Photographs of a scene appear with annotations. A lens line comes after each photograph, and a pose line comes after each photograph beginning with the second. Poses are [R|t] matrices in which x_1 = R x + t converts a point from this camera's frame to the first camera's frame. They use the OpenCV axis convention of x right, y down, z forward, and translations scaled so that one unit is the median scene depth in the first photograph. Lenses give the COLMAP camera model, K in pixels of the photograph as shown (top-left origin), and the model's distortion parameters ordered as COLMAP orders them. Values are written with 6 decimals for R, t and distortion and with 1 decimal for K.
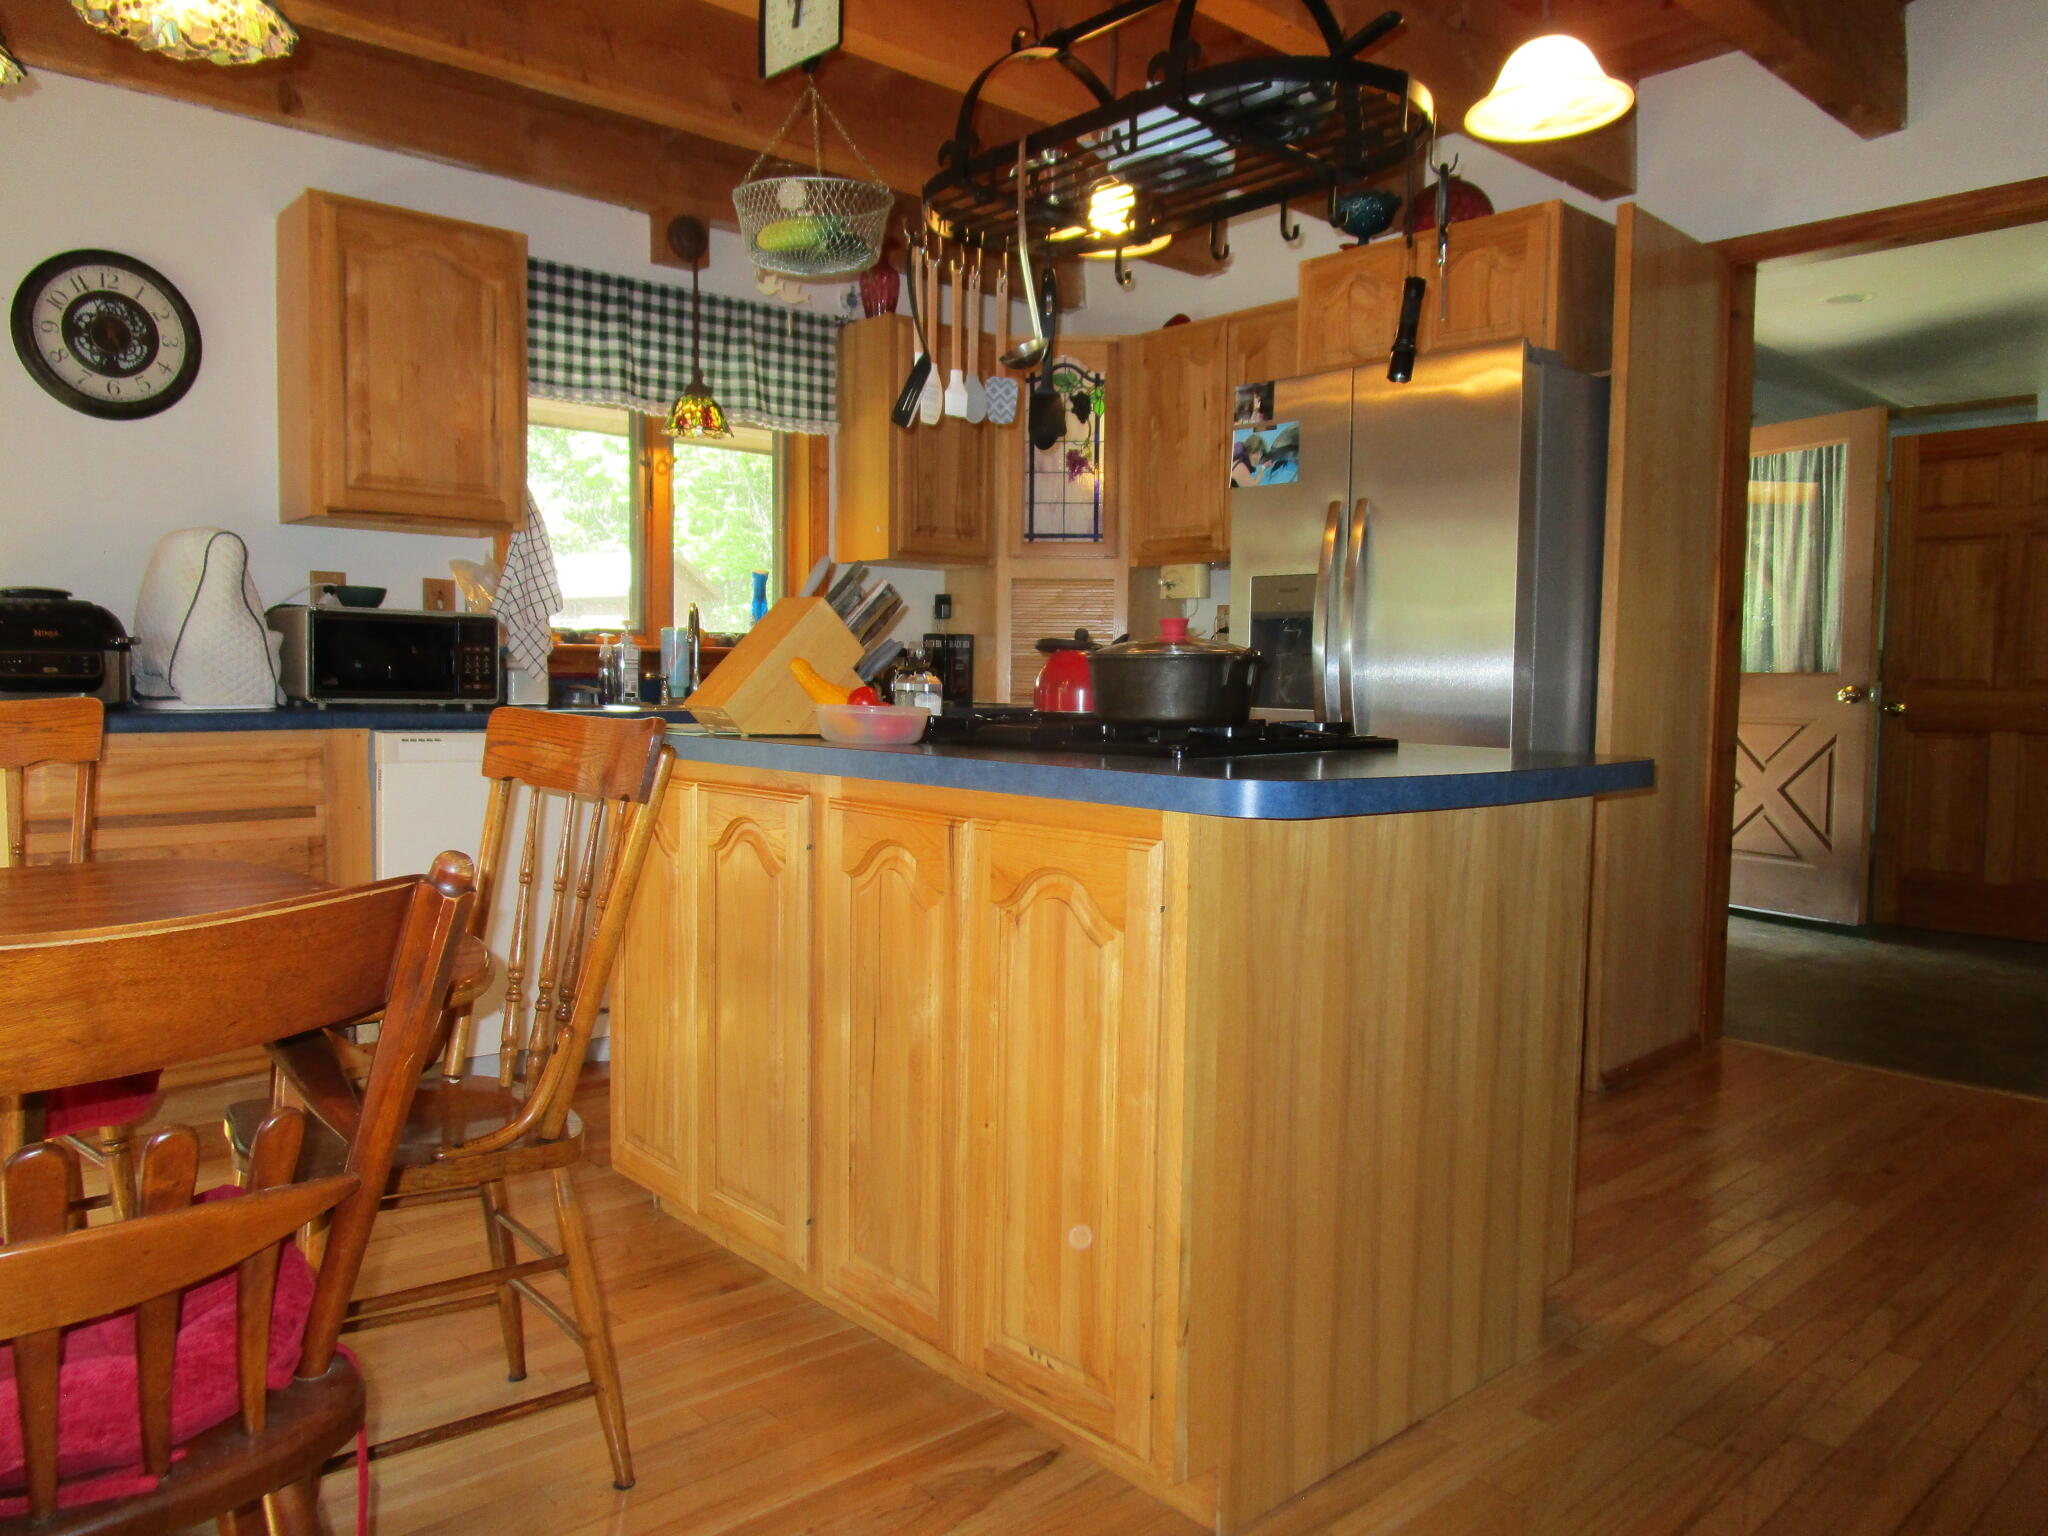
lens RADIAL K [[1468.8, 0, 1024.3], [0, 1468.8, 766.3], [0, 0, 1]] dist [-0.000044, 0.000104]
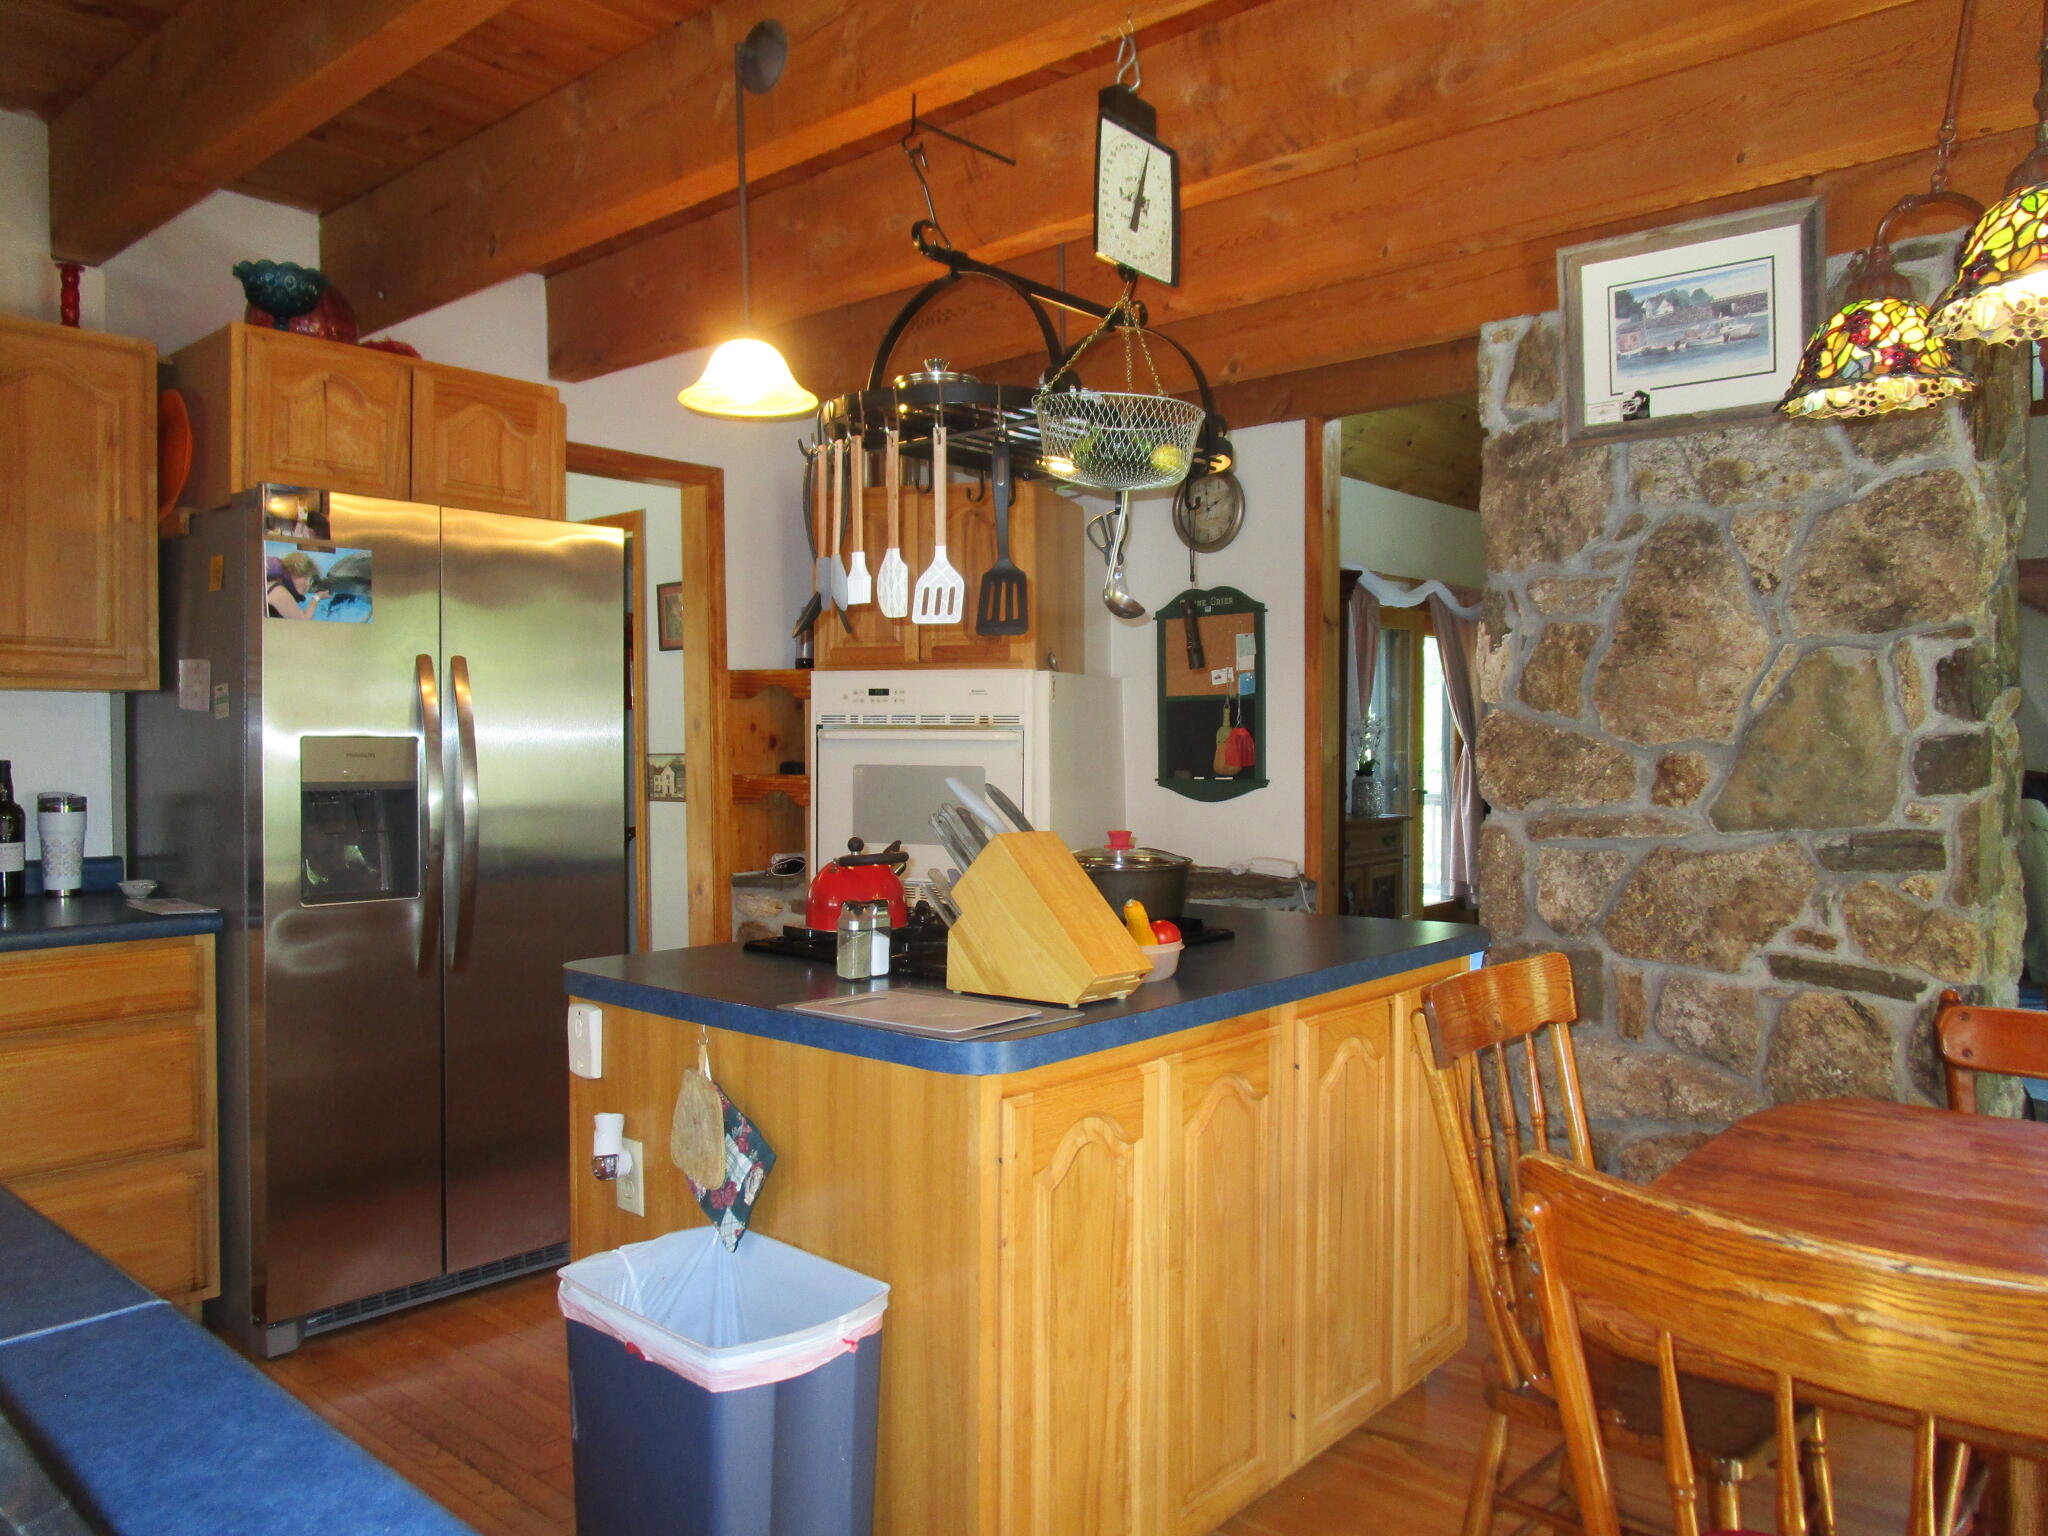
lens RADIAL K [[1468.8, 0, 1024.1], [0, 1468.8, 763.4], [0, 0, 1]] dist [-0.000044, 0.000104]
pose [[-0.111354, -0.021823, 0.993541, -0.663120], [0.061046, 0.997721, 0.028757, -0.114518], [-0.991904, 0.063854, -0.109768, 0.717177]]
